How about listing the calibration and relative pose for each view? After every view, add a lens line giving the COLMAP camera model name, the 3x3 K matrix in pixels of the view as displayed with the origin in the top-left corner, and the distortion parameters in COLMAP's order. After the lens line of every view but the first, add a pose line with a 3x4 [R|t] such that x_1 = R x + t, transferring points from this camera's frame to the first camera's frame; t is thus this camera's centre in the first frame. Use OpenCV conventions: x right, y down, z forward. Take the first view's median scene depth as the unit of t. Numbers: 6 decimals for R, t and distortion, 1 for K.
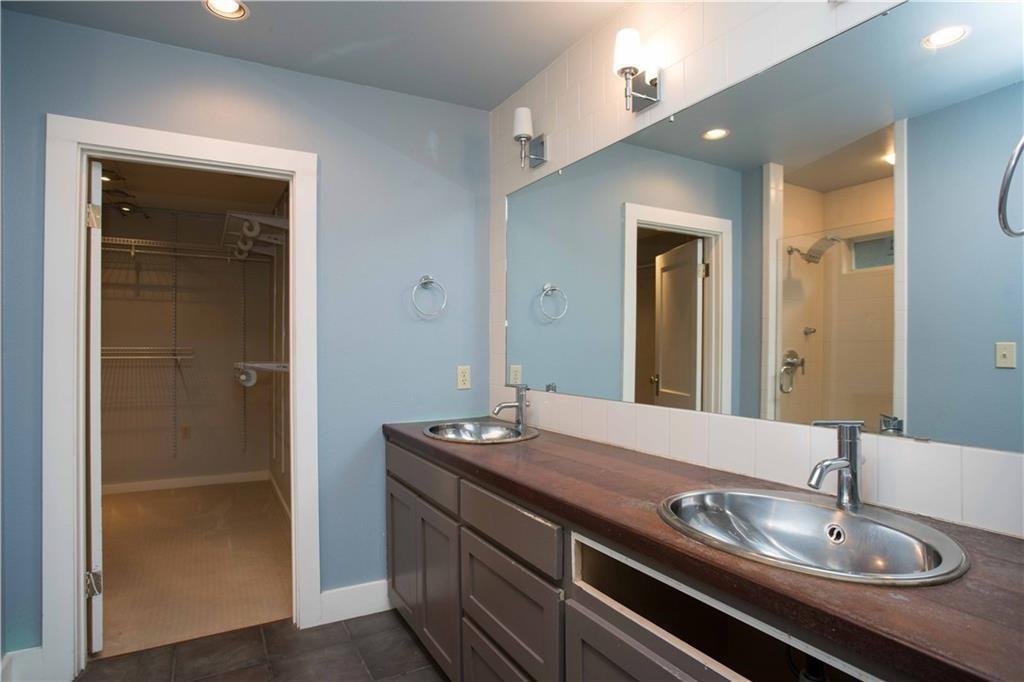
lens RADIAL K [[573.5, 0, 512.0], [0, 573.5, 341.0], [0, 0, 1]] dist [-0.058679, 0.037830]
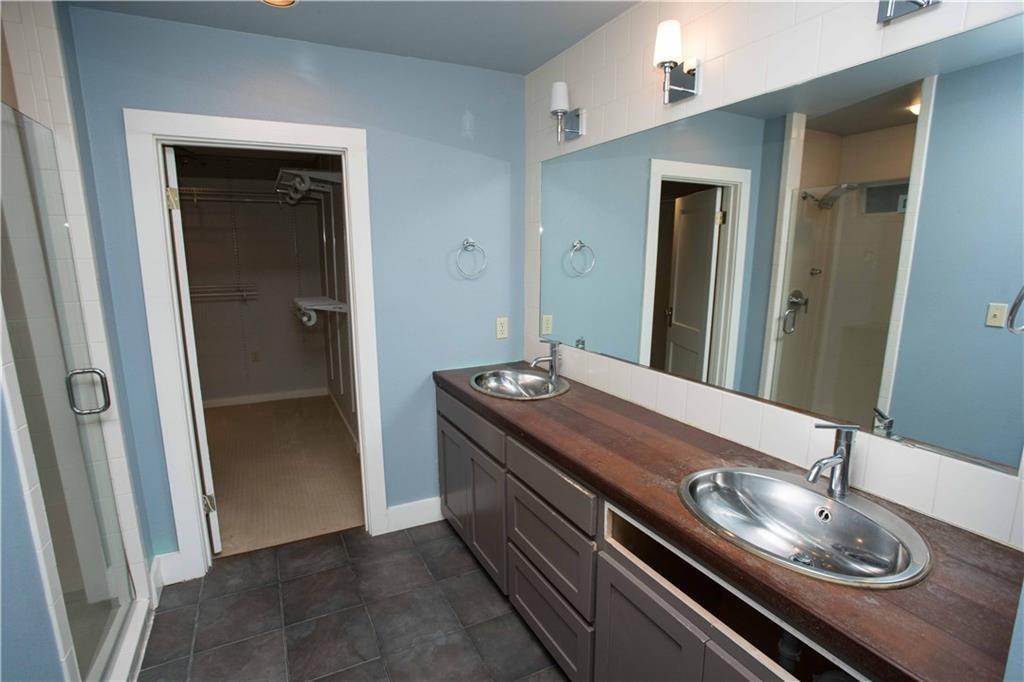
lens RADIAL K [[526.7, 0, 507.6], [0, 526.7, 335.2], [0, 0, 1]] dist [-0.061717, 0.032457]
pose [[0.999281, 0.005406, -0.037528, -0.038393], [0.001841, 0.981699, 0.190432, -0.136534], [0.037871, -0.190364, 0.980983, -0.024692]]
